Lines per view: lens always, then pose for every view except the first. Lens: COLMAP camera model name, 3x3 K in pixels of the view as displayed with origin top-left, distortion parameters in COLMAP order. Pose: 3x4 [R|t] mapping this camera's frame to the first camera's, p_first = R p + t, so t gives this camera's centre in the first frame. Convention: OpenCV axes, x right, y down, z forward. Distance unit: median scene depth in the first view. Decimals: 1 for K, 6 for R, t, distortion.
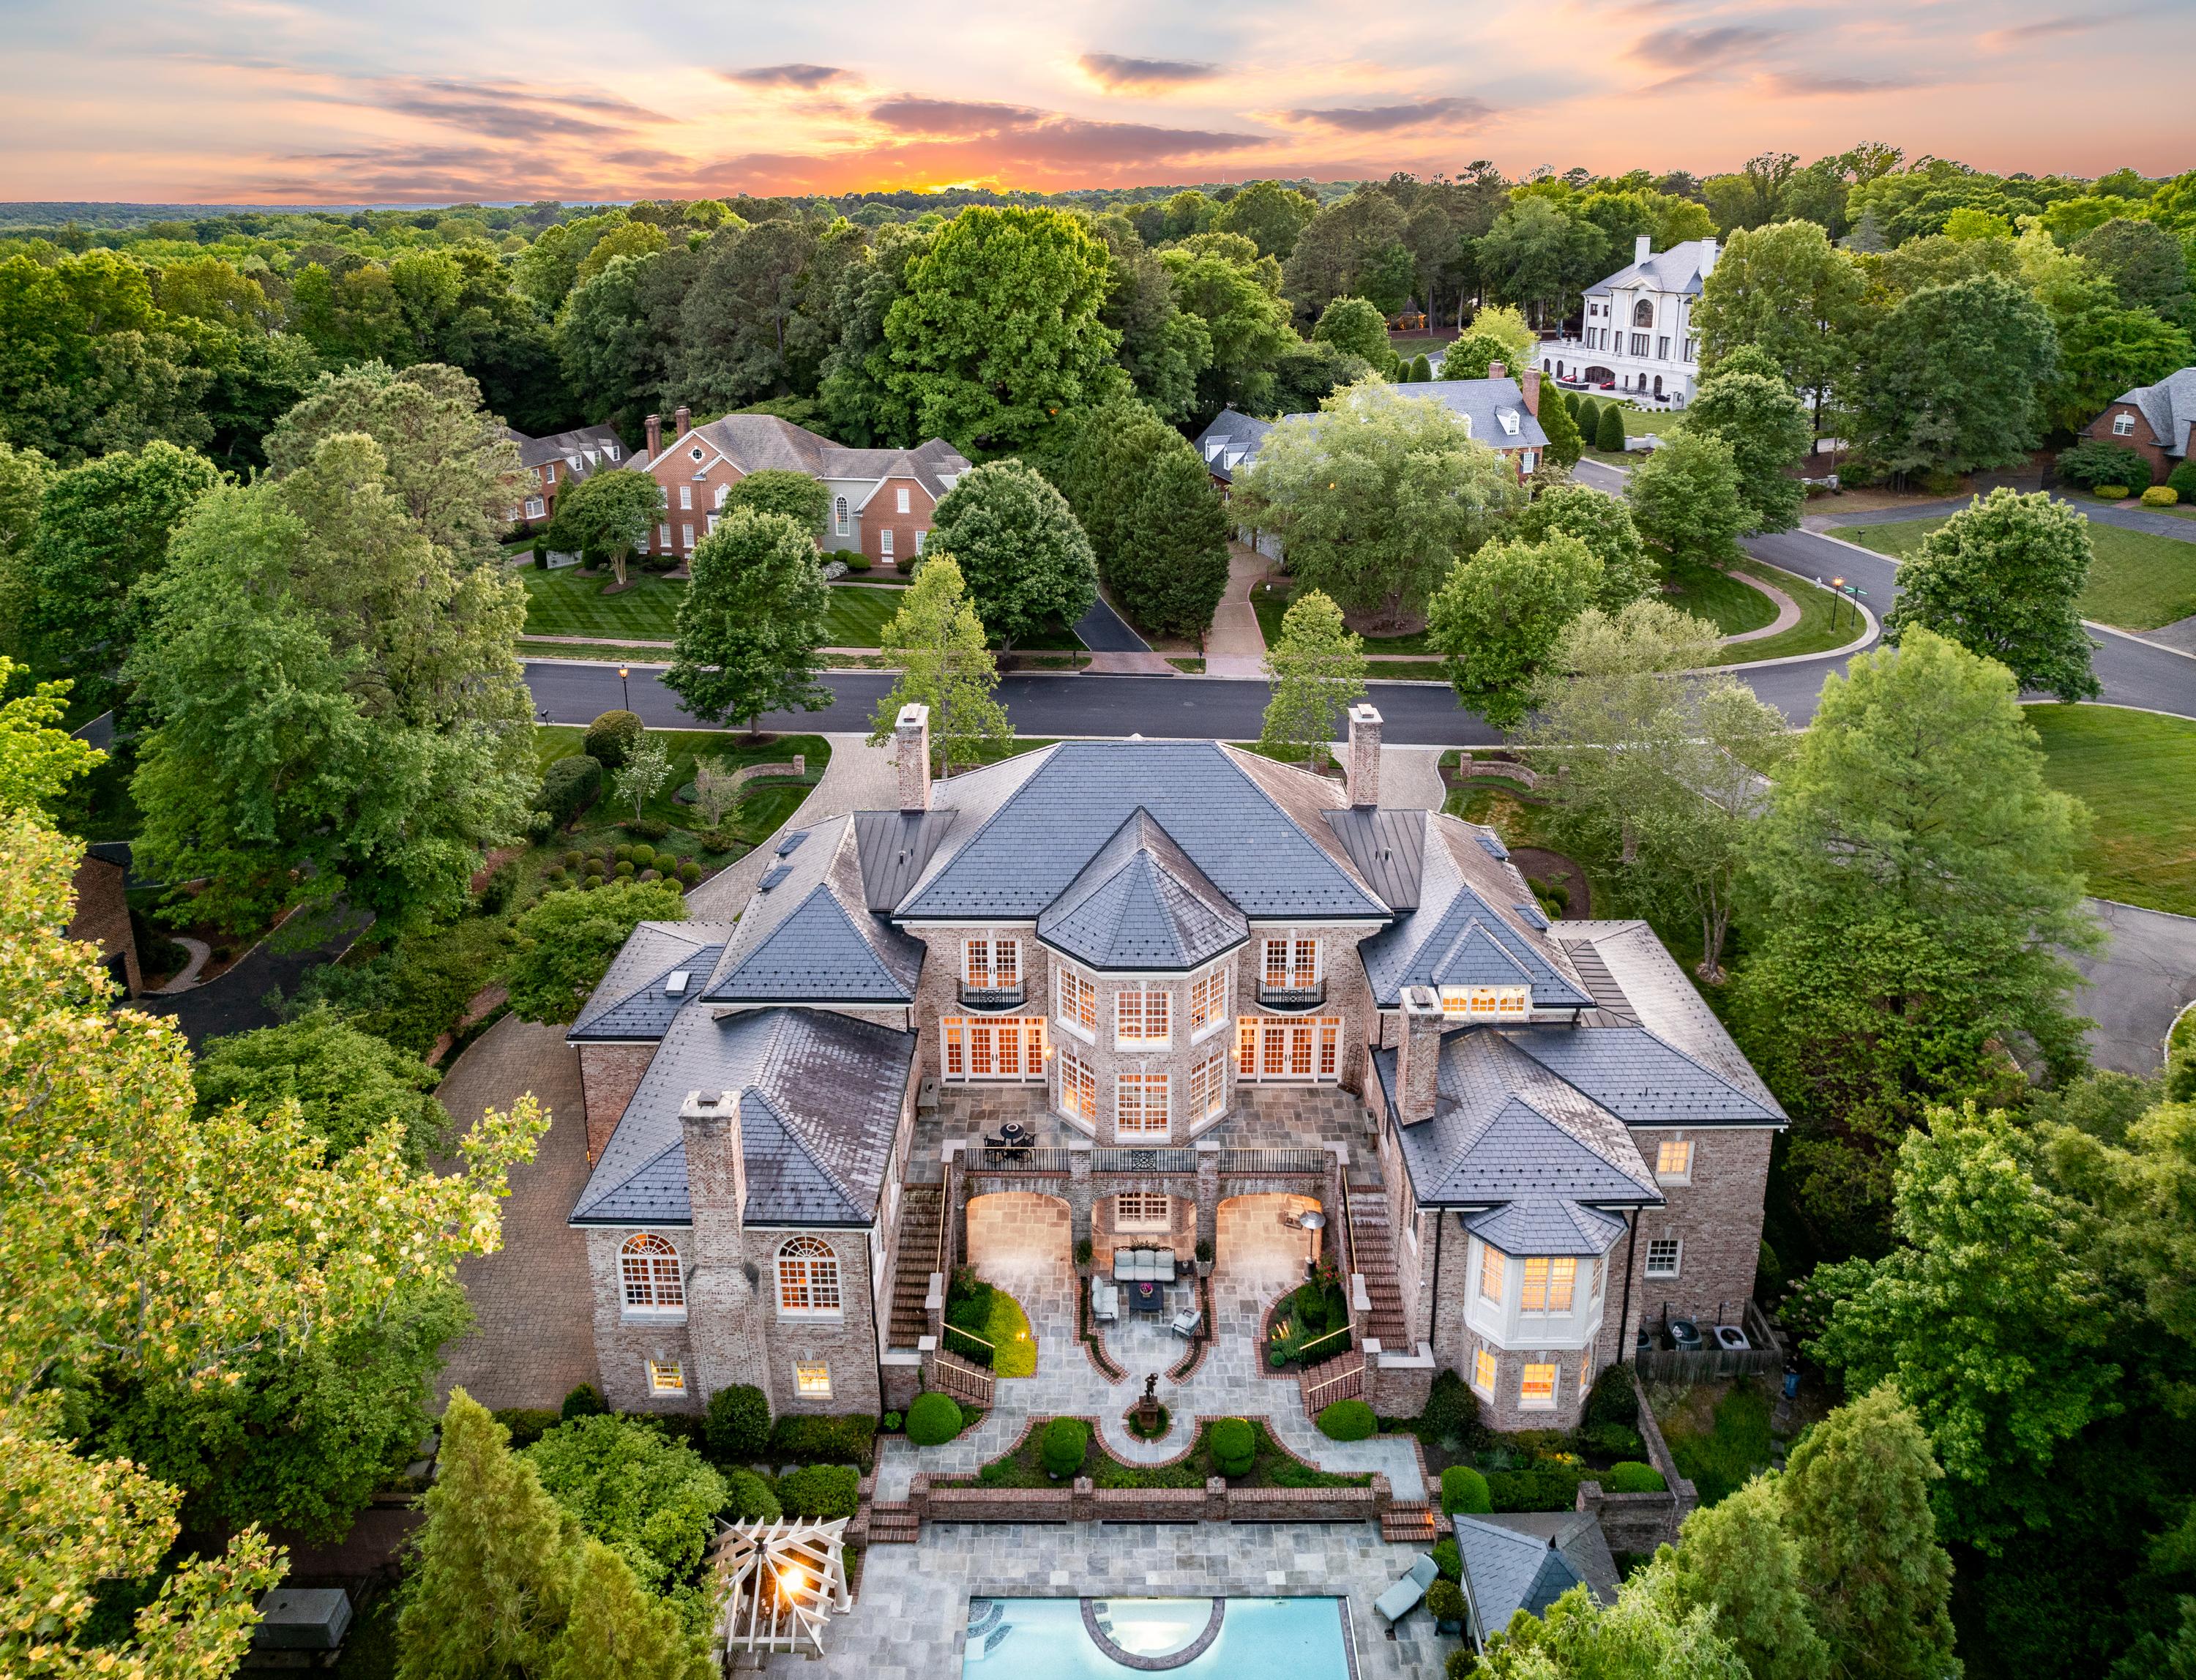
lens RADIAL K [[1623.3, 0, 1096.3], [0, 1623.3, 838.0], [0, 0, 1]] dist [-0.004655, -0.000863]
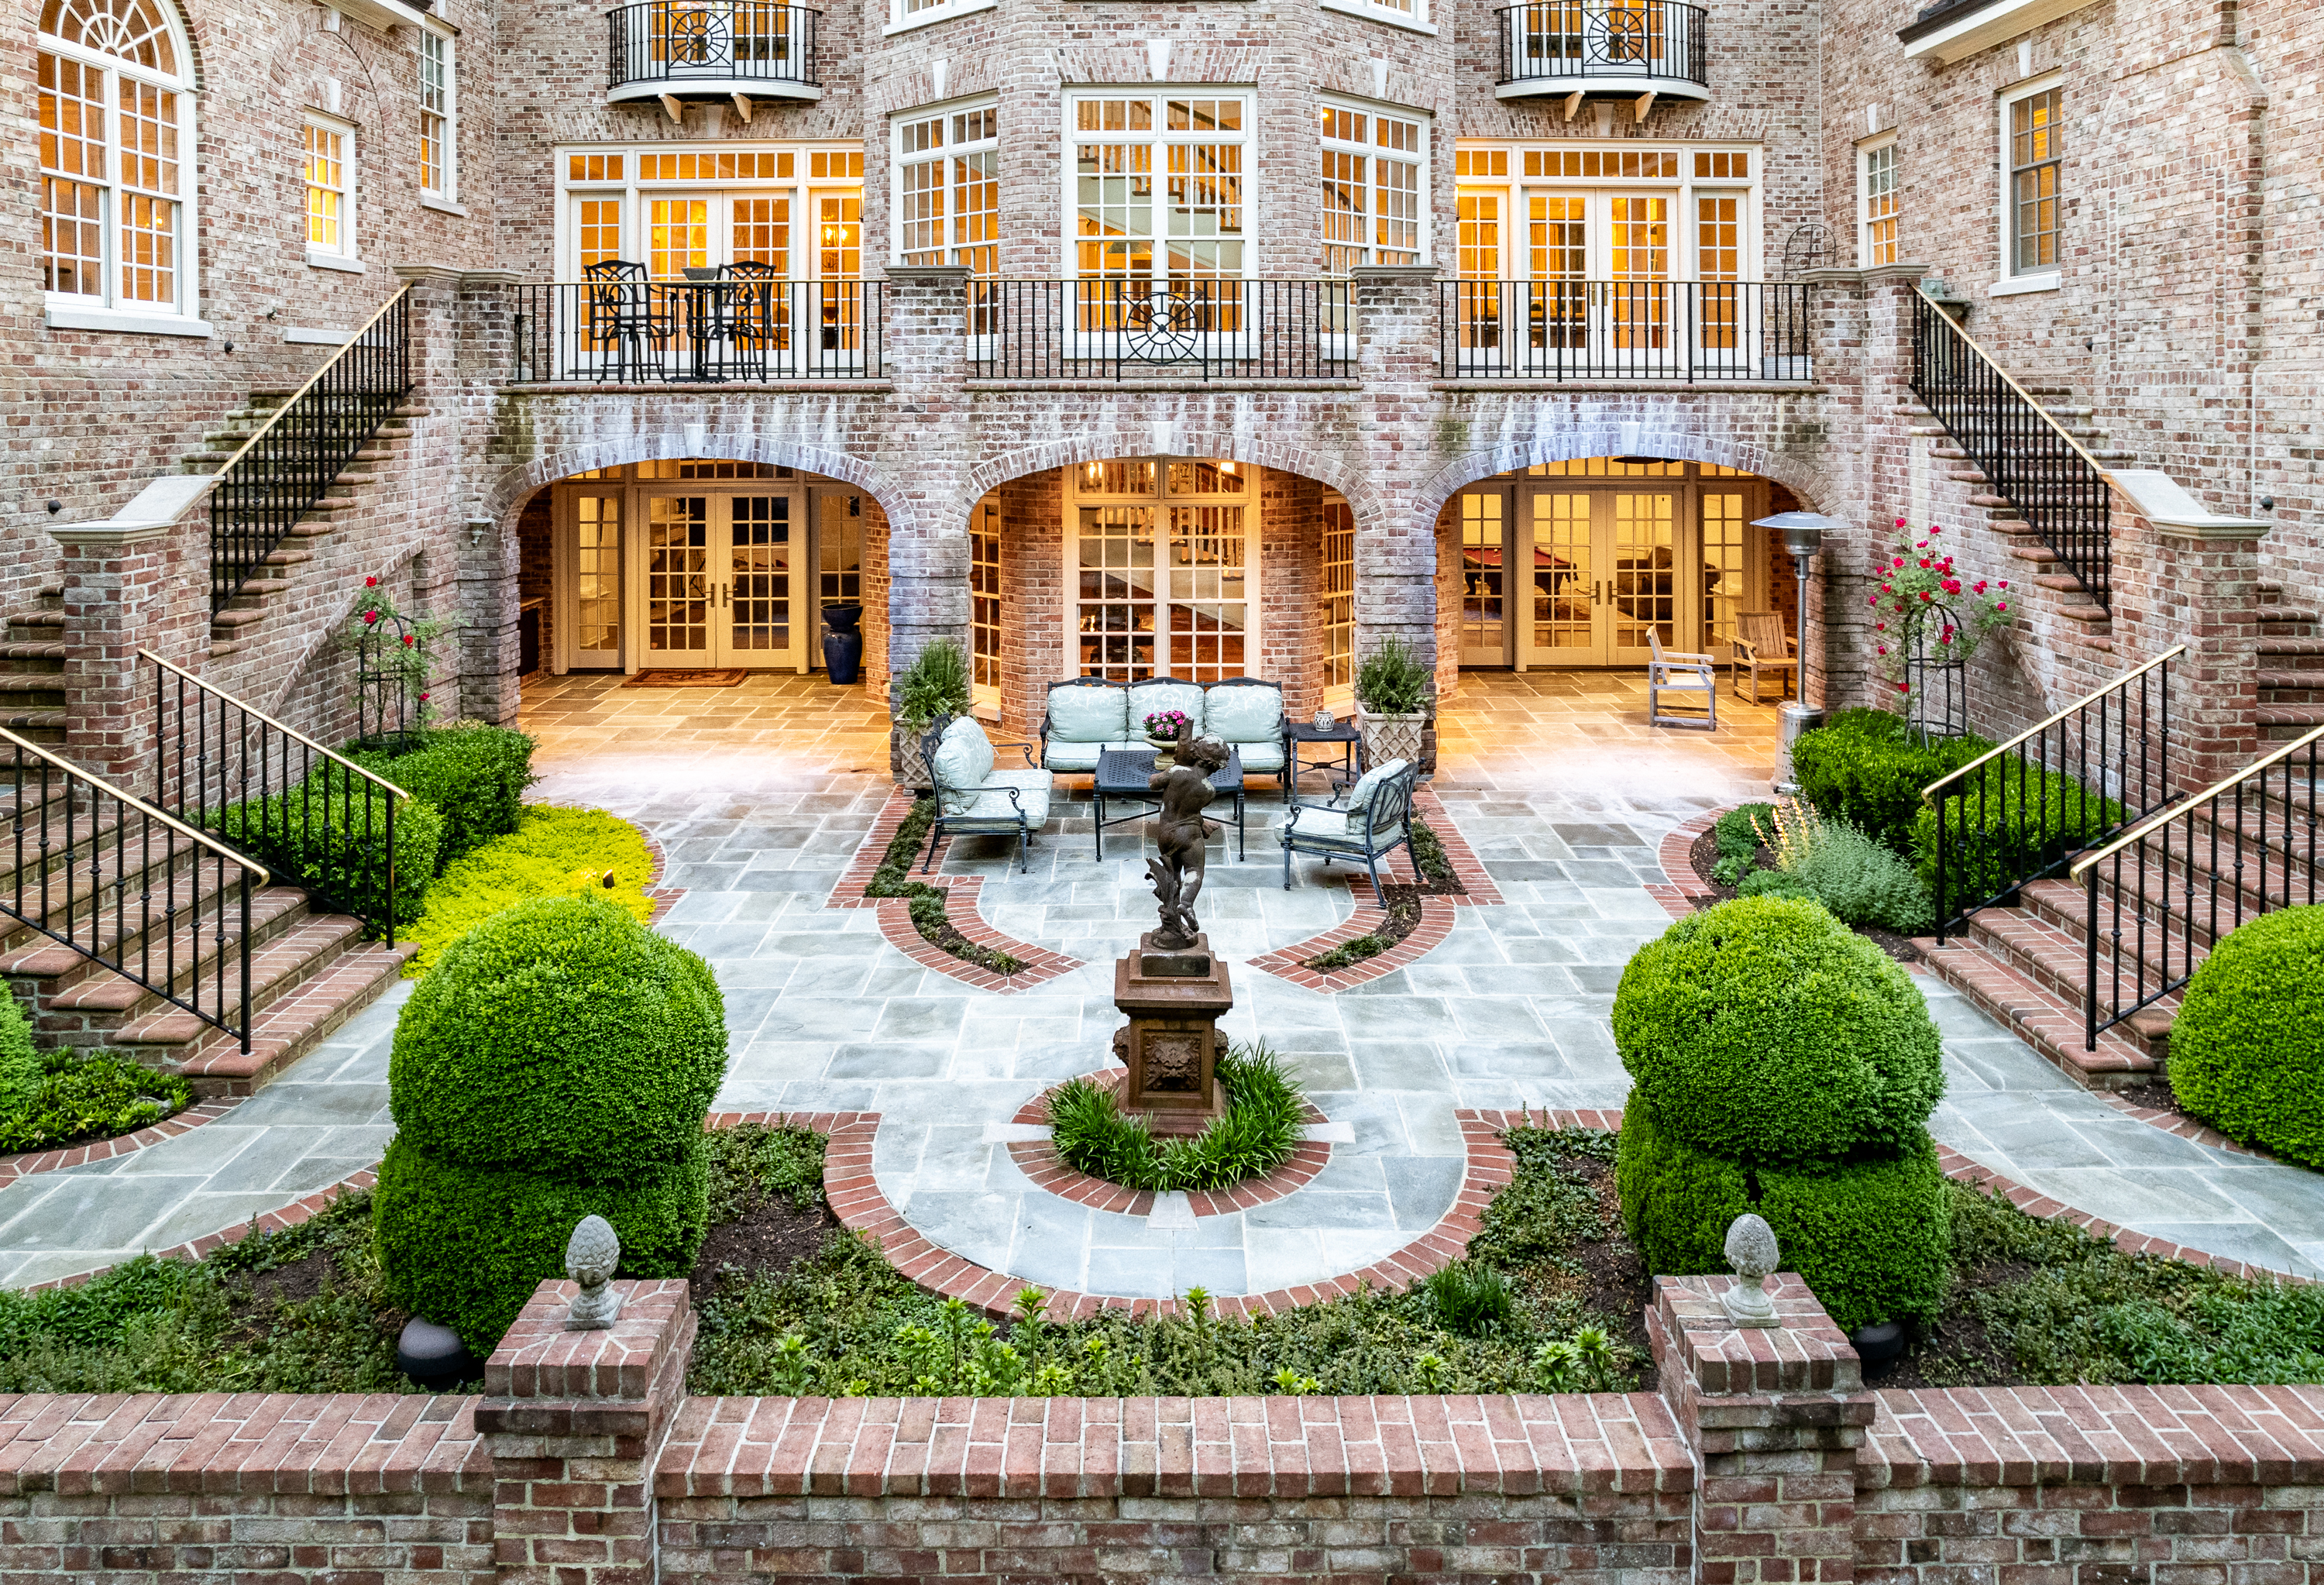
lens RADIAL K [[1552.6, 0, 1184.7], [0, 1552.6, 807.4], [0, 0, 1]] dist [-0.040662, 0.058531]
pose [[0.999821, 0.003474, 0.018619, 0.028738], [0.003667, 0.928934, -0.370228, 0.369715], [-0.018582, 0.370230, 0.928754, 0.786598]]
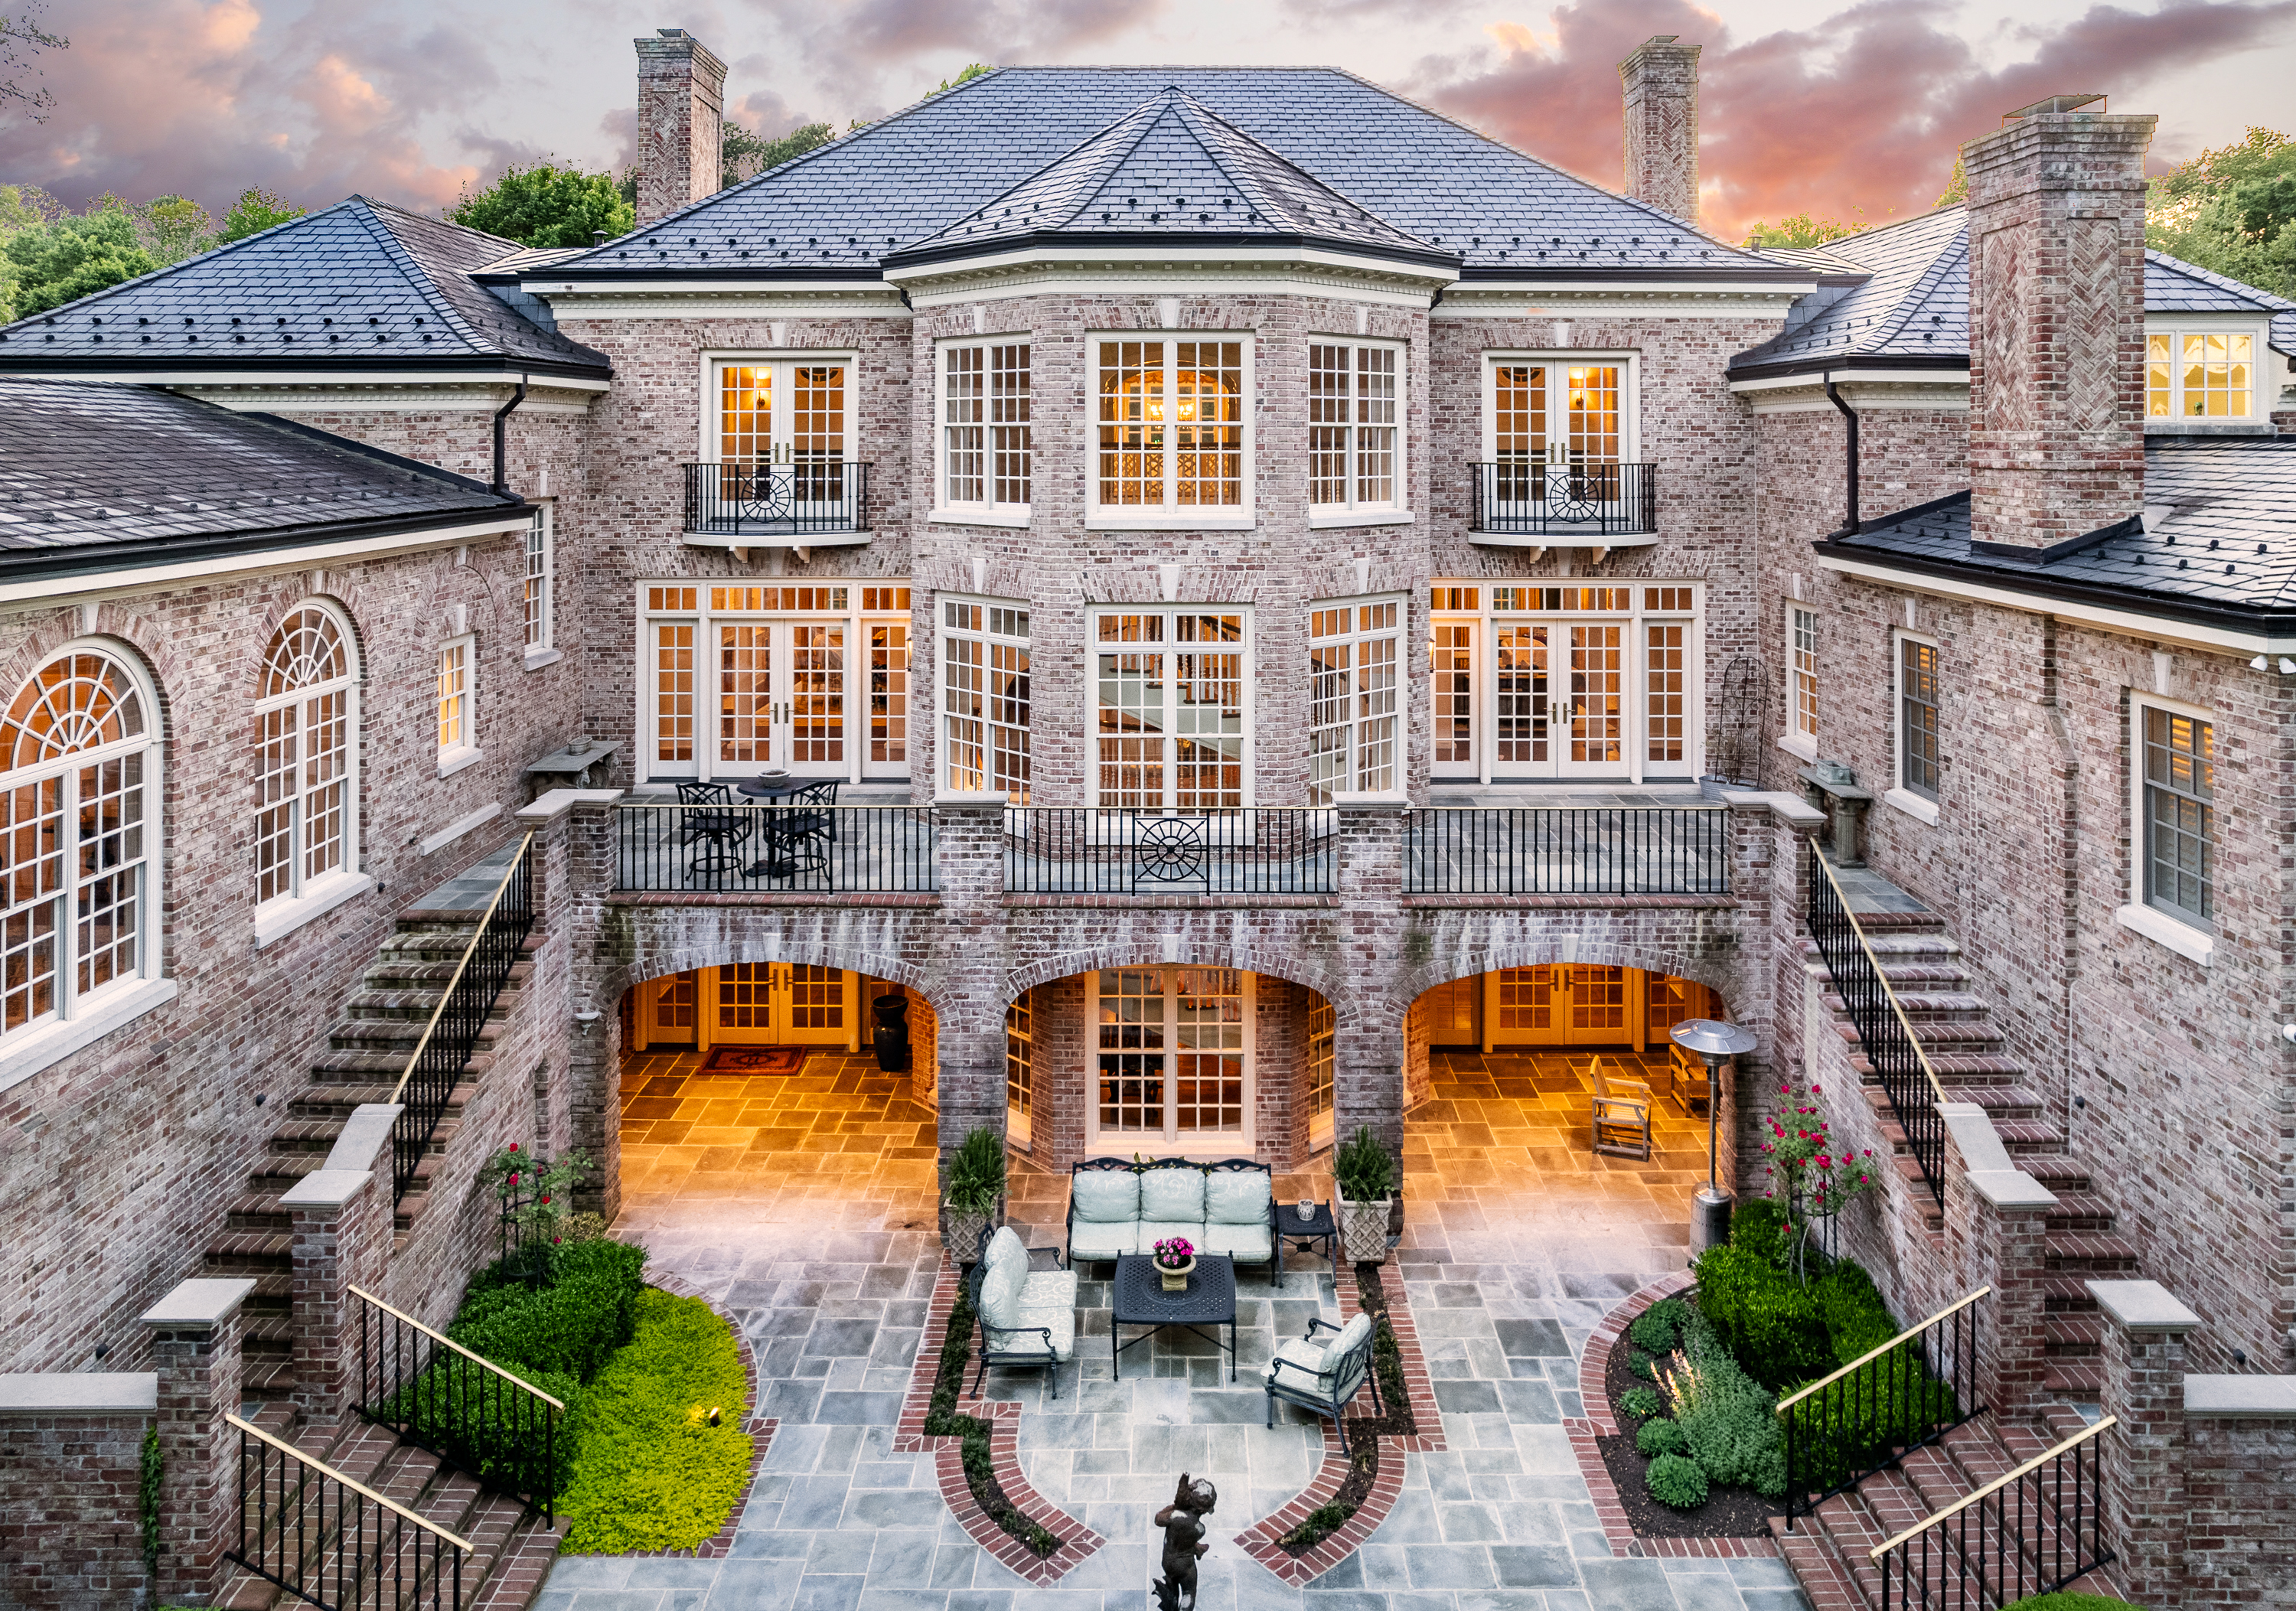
lens RADIAL K [[1562.8, 0, 1195.9], [0, 1562.8, 774.3], [0, 0, 1]] dist [-0.012765, 0.009331]
pose [[0.999843, 0.007491, 0.016054, 0.029357], [-0.000976, 0.928124, -0.372271, 0.299267], [-0.017688, 0.372197, 0.927985, 0.707213]]
